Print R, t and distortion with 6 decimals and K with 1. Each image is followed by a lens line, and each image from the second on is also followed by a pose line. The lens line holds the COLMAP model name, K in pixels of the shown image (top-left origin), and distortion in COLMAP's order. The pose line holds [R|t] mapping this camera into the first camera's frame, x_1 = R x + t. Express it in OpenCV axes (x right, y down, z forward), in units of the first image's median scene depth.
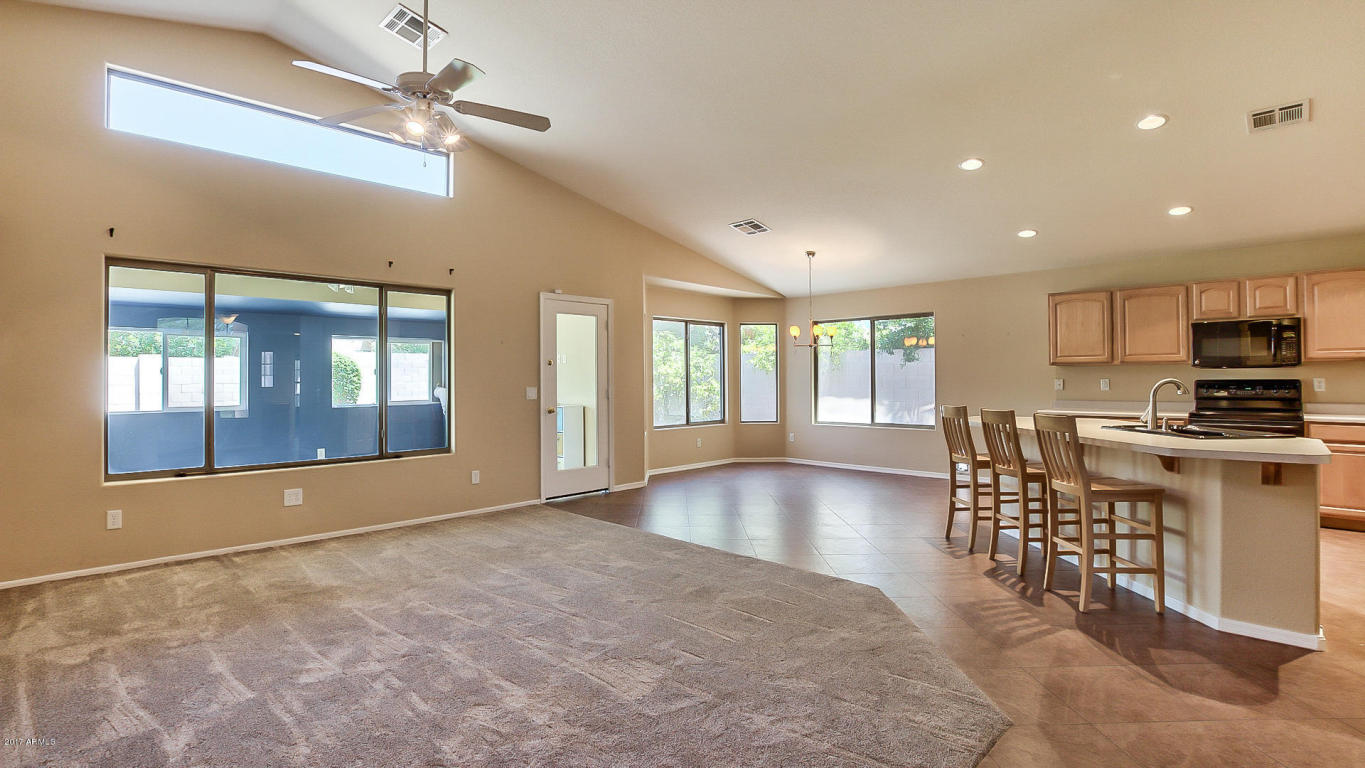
lens RADIAL K [[631.4, 0, 680.0], [0, 631.4, 372.4], [0, 0, 1]] dist [-0.024836, 0.001904]
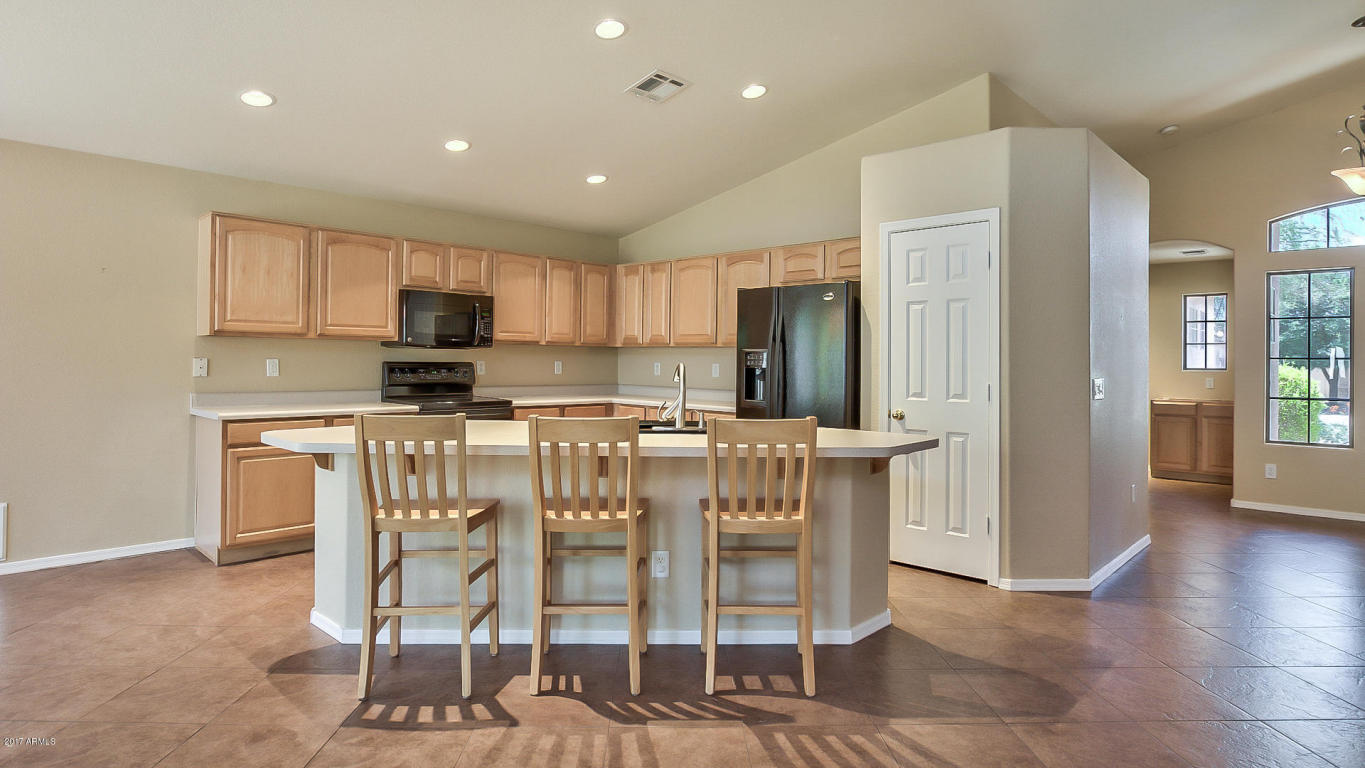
lens RADIAL K [[719.6, 0, 677.8], [0, 719.6, 368.9], [0, 0, 1]] dist [-0.022434, 0.000144]
pose [[-0.010969, -0.005593, 0.999924, -0.082695], [-0.022107, 0.999741, 0.005350, 0.008006], [-0.999695, -0.022047, -0.011090, 0.612275]]
